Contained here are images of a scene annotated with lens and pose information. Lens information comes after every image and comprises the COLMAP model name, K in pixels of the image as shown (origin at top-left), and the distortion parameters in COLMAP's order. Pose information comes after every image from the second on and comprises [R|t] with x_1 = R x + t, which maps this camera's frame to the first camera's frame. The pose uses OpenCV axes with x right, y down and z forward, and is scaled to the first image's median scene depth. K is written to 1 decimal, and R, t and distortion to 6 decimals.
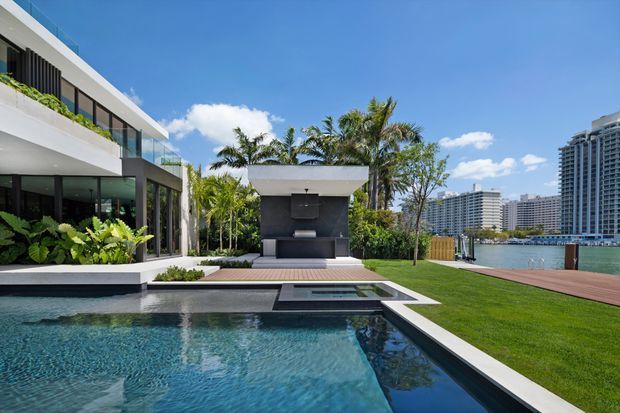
lens RADIAL K [[299.6, 0, 310.0], [0, 299.6, 206.5], [0, 0, 1]] dist [-0.000383, 0.000046]
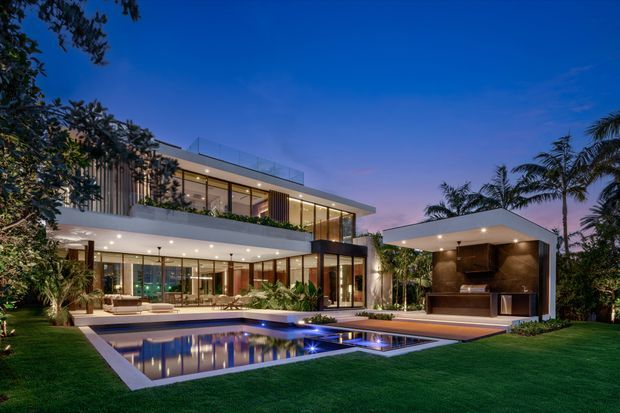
lens RADIAL K [[299.6, 0, 310.0], [0, 299.6, 206.5], [0, 0, 1]] dist [-0.000383, 0.000046]
pose [[0.616107, -0.220386, -0.756202, 0.251215], [0.085125, 0.973066, -0.214234, -0.001028], [0.783049, 0.067619, 0.618274, 0.000780]]
